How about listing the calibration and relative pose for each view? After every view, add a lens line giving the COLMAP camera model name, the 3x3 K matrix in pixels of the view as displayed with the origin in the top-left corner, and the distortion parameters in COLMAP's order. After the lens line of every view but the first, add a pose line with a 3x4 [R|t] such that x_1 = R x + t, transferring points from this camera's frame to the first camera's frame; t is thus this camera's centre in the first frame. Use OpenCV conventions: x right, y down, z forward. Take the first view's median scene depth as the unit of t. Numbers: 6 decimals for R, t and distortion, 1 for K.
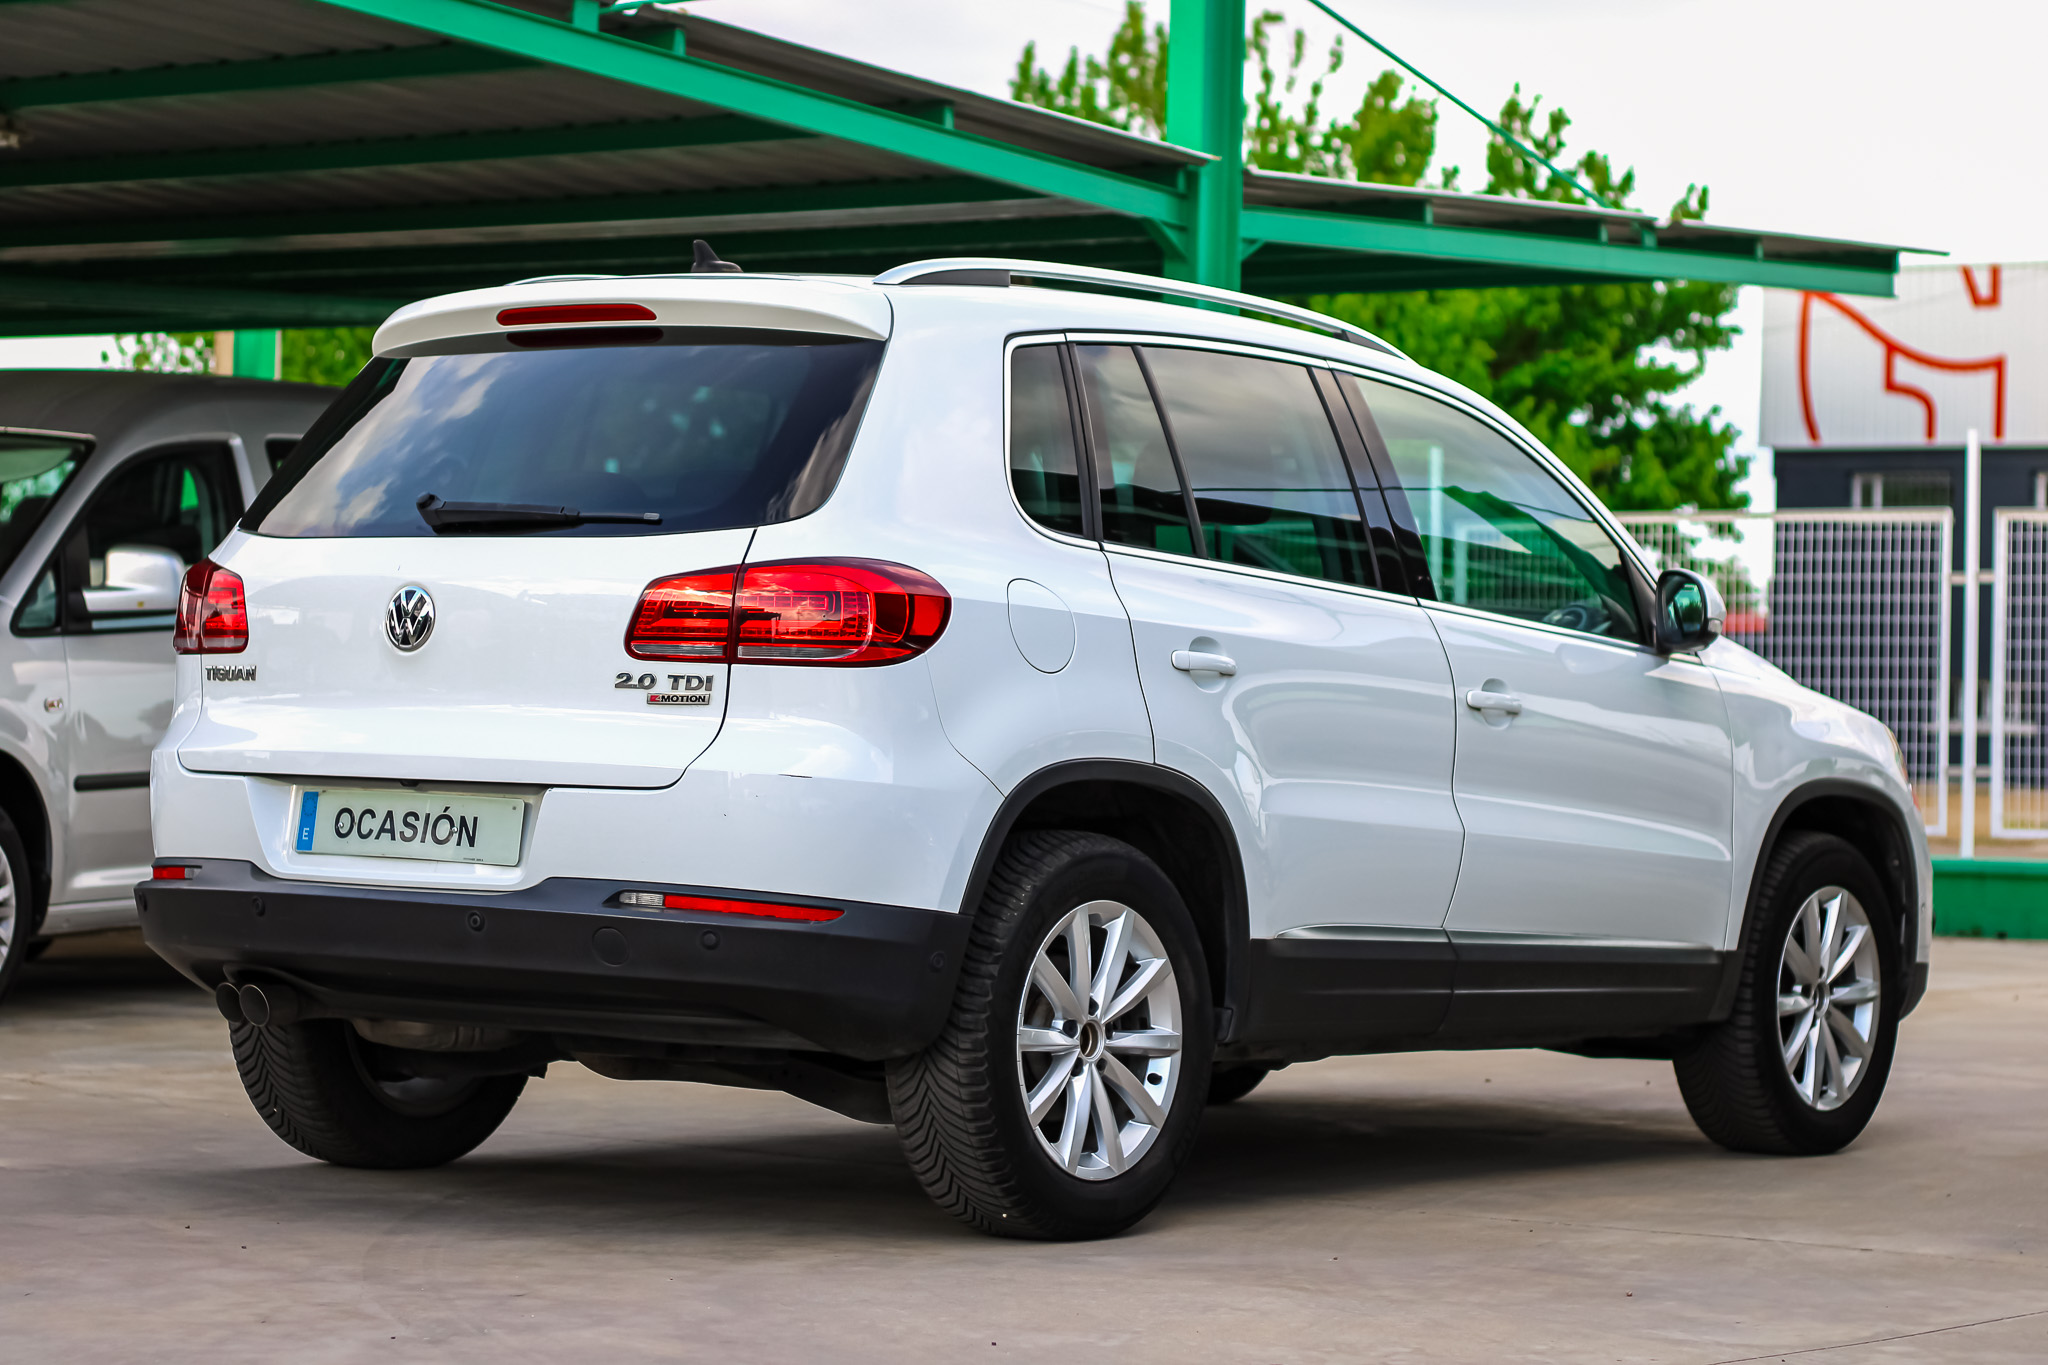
lens RADIAL K [[4776.1, 0, 1024.0], [0, 4776.1, 682.5], [0, 0, 1]] dist [-0.072776, 0.051849]
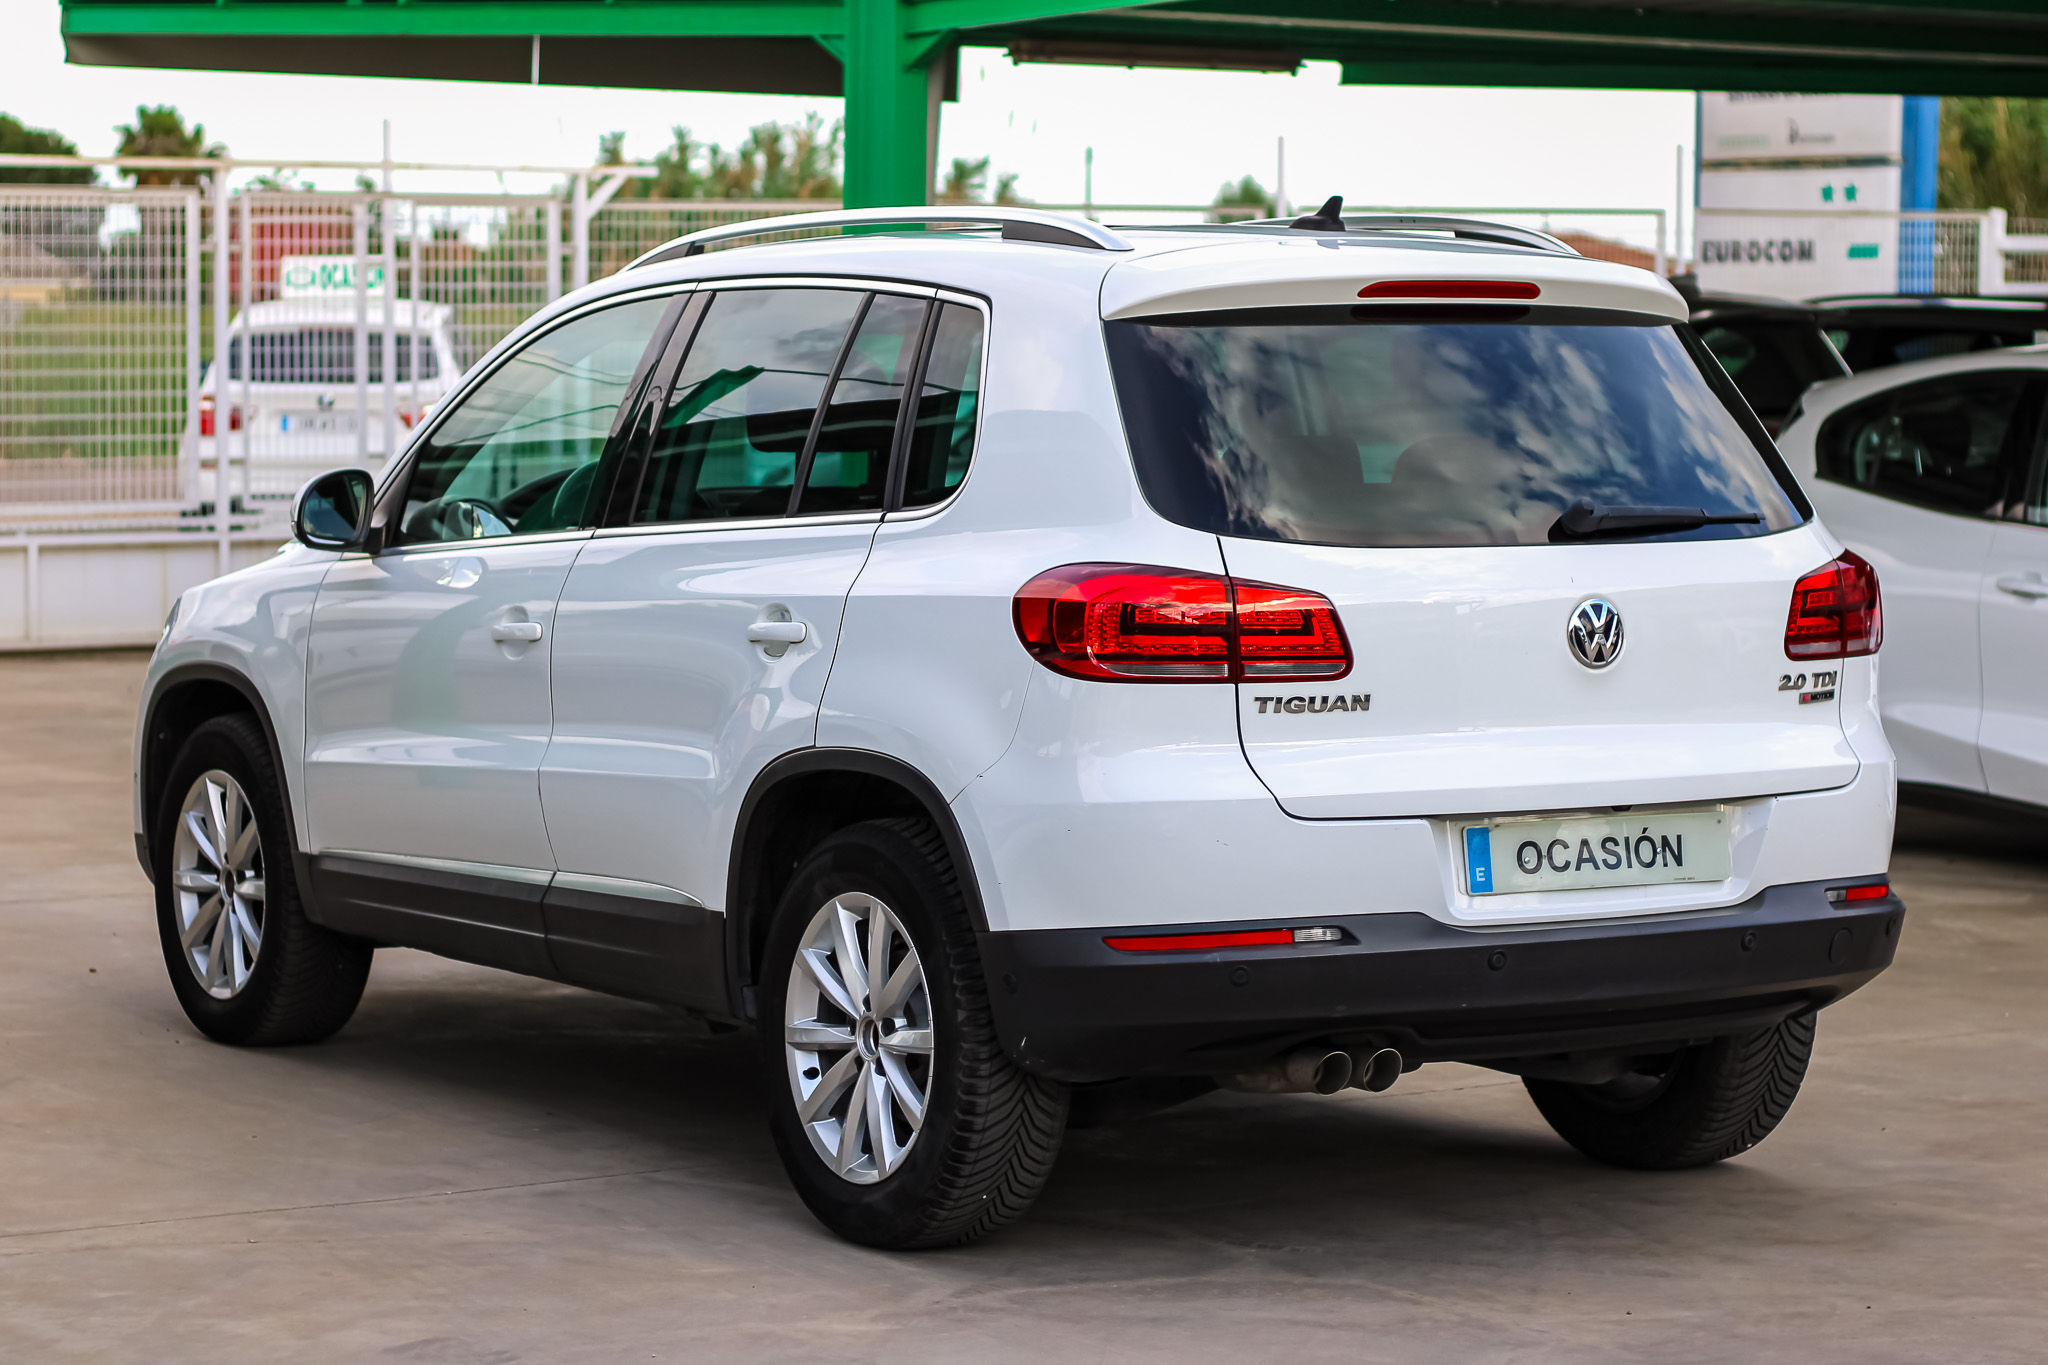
lens RADIAL K [[5183.2, 0, 1024.0], [0, 5183.2, 682.5], [0, 0, 1]] dist [0.066558, 0.969155]
pose [[0.357838, -0.095047, 0.928934, -1.127829], [-0.003924, 0.994644, 0.103282, -0.109782], [-0.933775, -0.040603, 0.355549, 0.745402]]
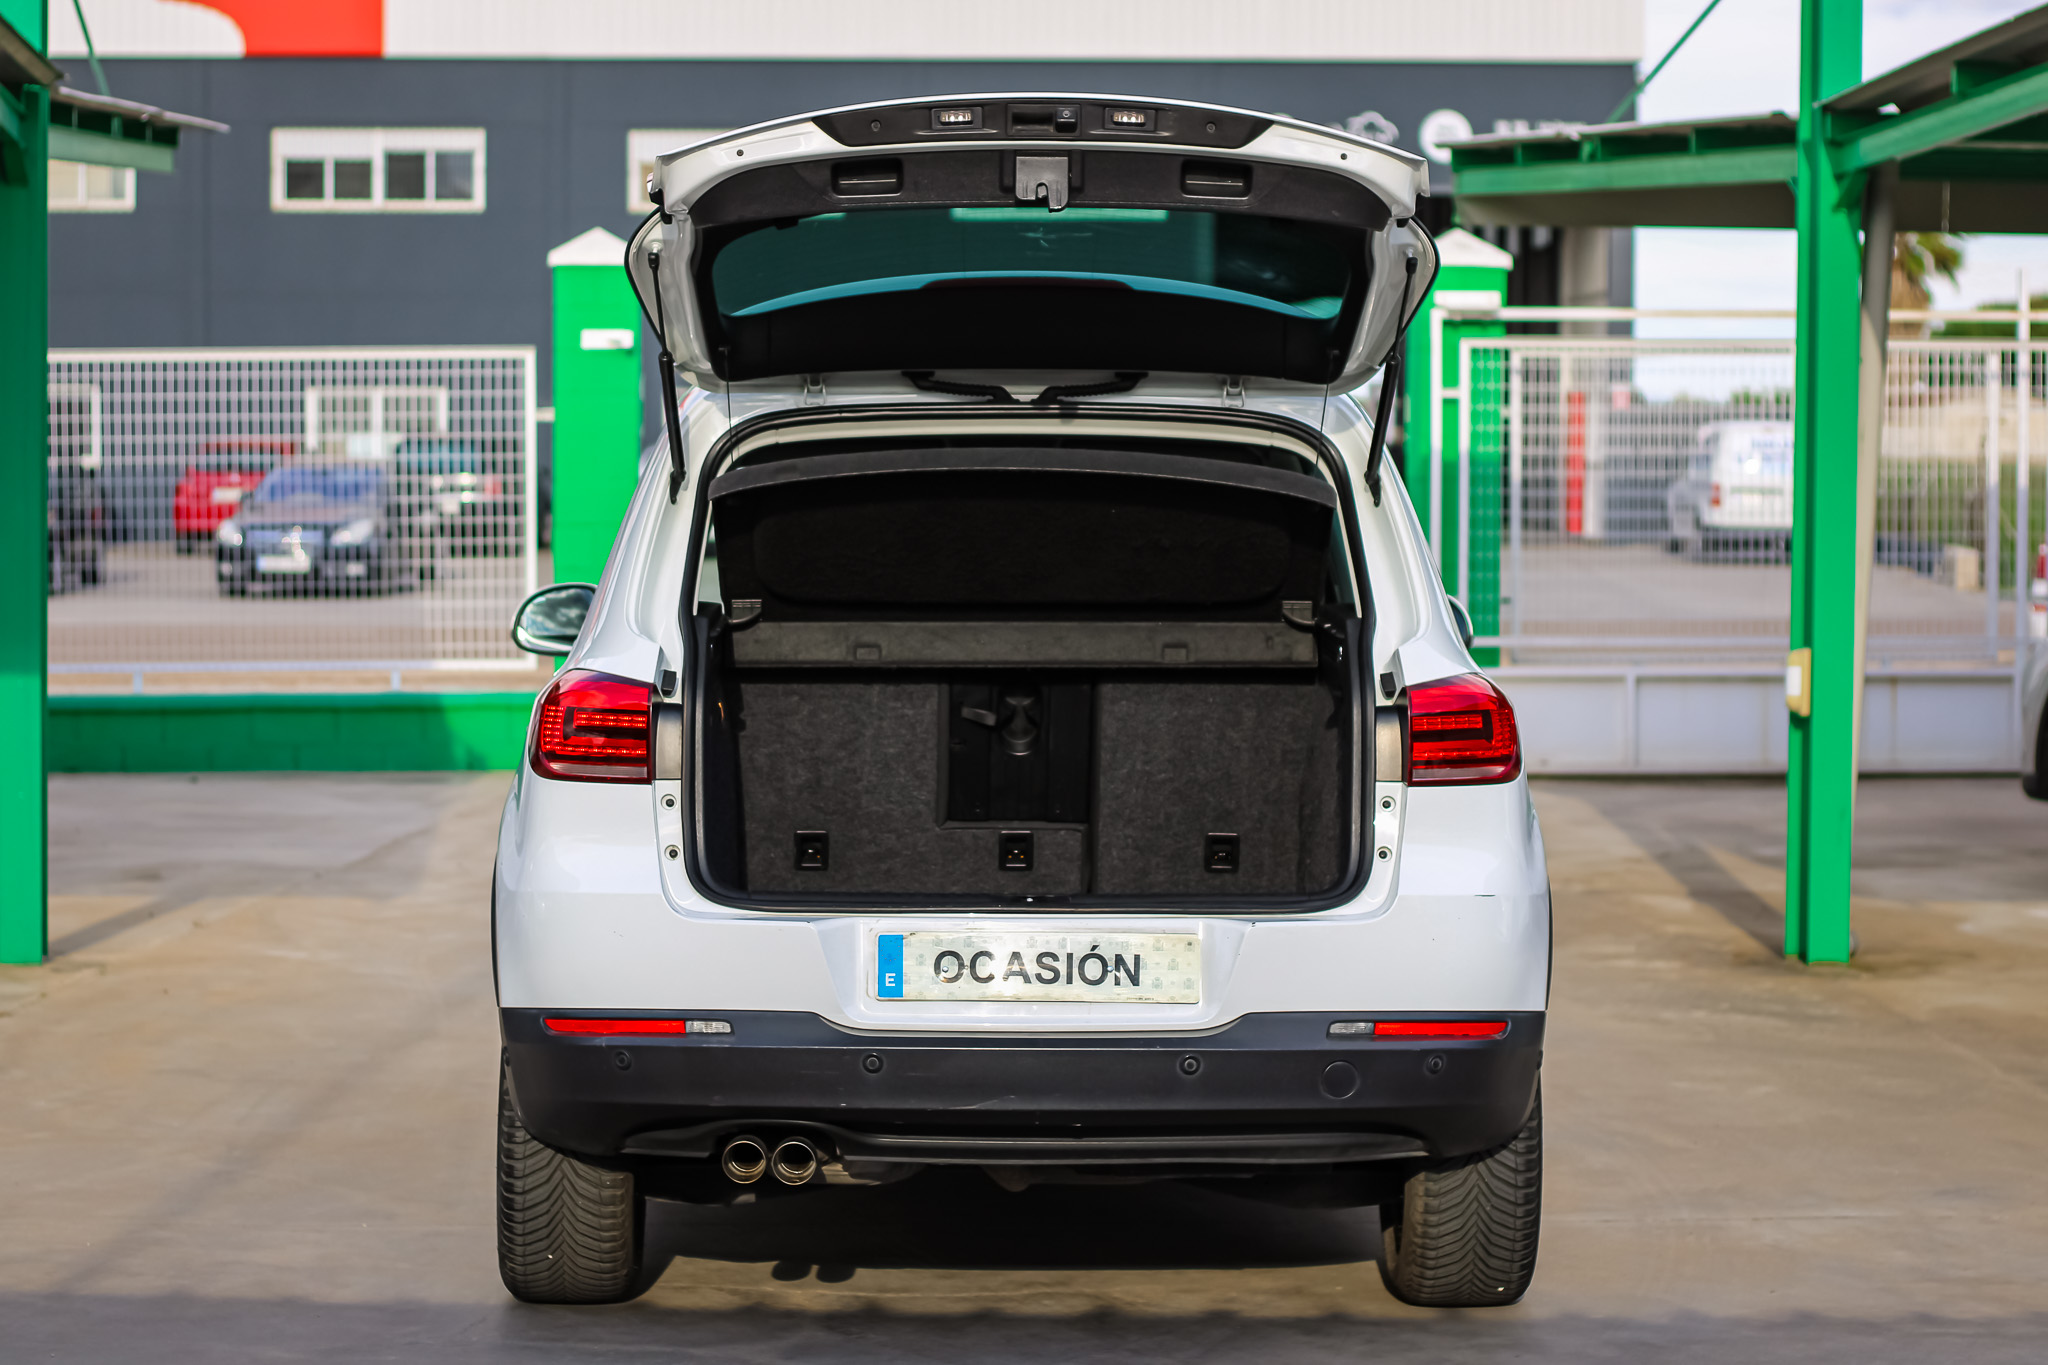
lens RADIAL K [[4978.8, 0, 992.9], [0, 4978.8, 682.9], [0, 0, 1]] dist [-0.012860, -0.176713]
pose [[0.797275, -0.053502, 0.601240, -0.738518], [0.012064, 0.997278, 0.072746, -0.100227], [-0.603496, -0.050746, 0.795750, 0.212883]]
